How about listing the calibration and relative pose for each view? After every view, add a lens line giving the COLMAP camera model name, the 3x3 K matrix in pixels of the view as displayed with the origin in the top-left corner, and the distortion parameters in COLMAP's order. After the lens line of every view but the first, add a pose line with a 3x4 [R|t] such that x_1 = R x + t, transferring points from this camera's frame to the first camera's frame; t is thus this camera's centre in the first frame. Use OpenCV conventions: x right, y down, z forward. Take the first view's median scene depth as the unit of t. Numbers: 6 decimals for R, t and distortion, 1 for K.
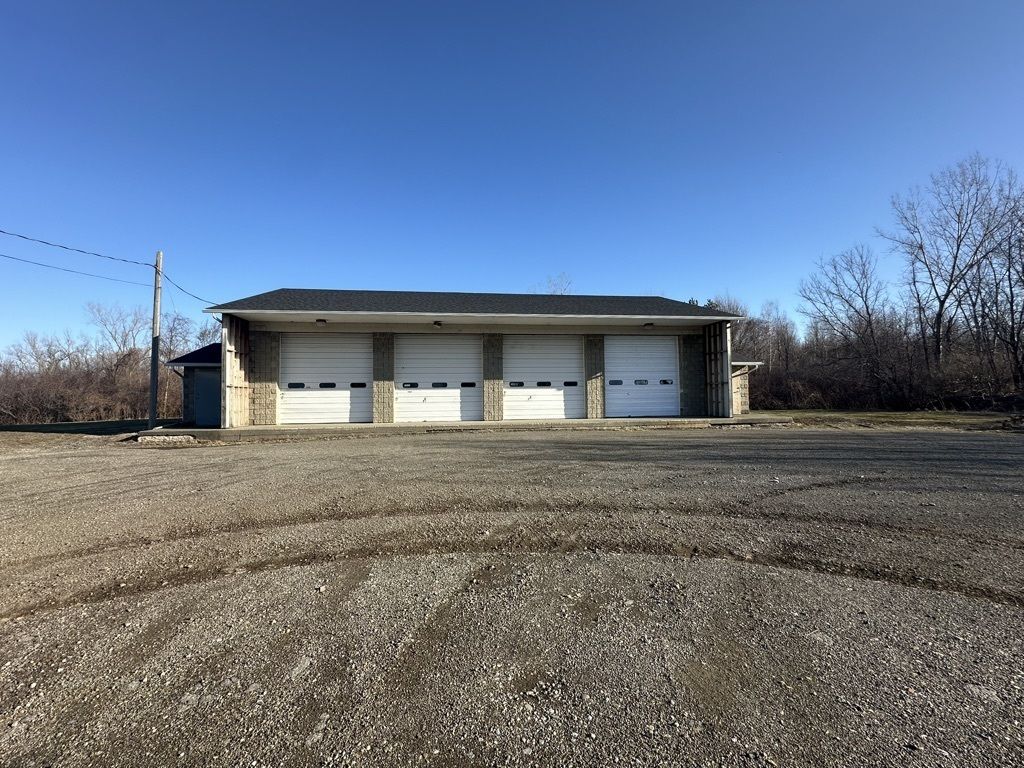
lens RADIAL K [[447.0, 0, 511.8], [0, 447.0, 384.2], [0, 0, 1]] dist [-0.000272, -0.000011]
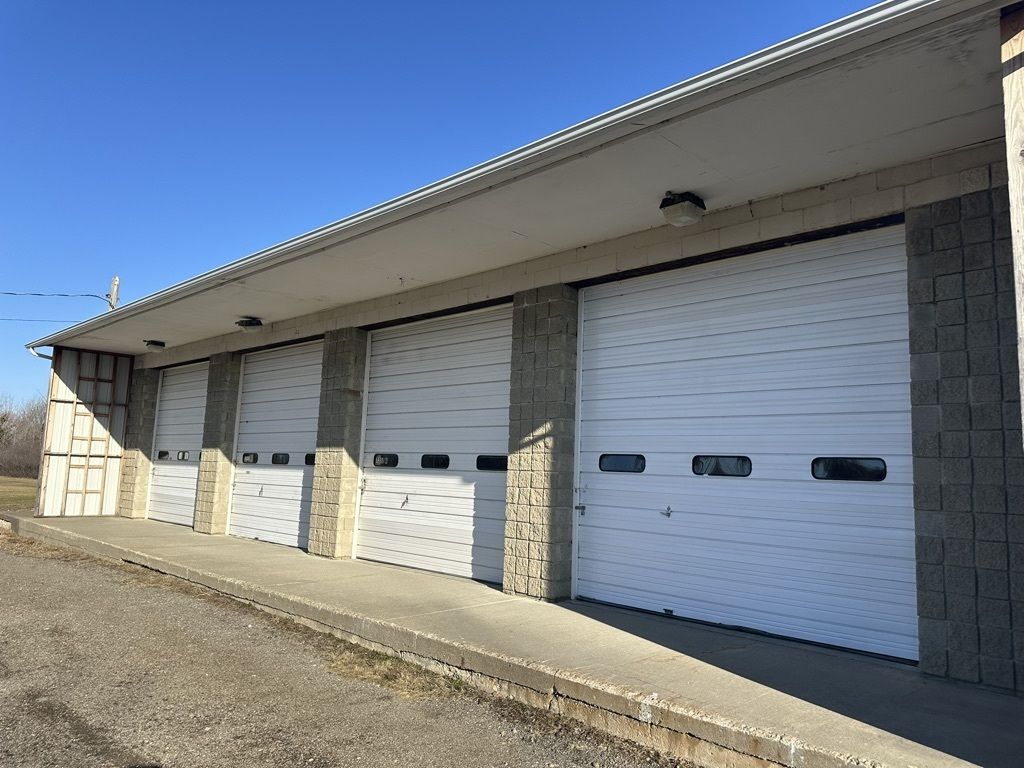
lens RADIAL K [[717.8, 0, 512.2], [0, 717.8, 382.2], [0, 0, 1]] dist [0.003254, -0.009323]
pose [[0.609374, -0.066444, -0.790094, 0.528931], [-0.028302, 0.994025, -0.105422, -0.004822], [0.792378, 0.086603, 0.603852, 0.714716]]
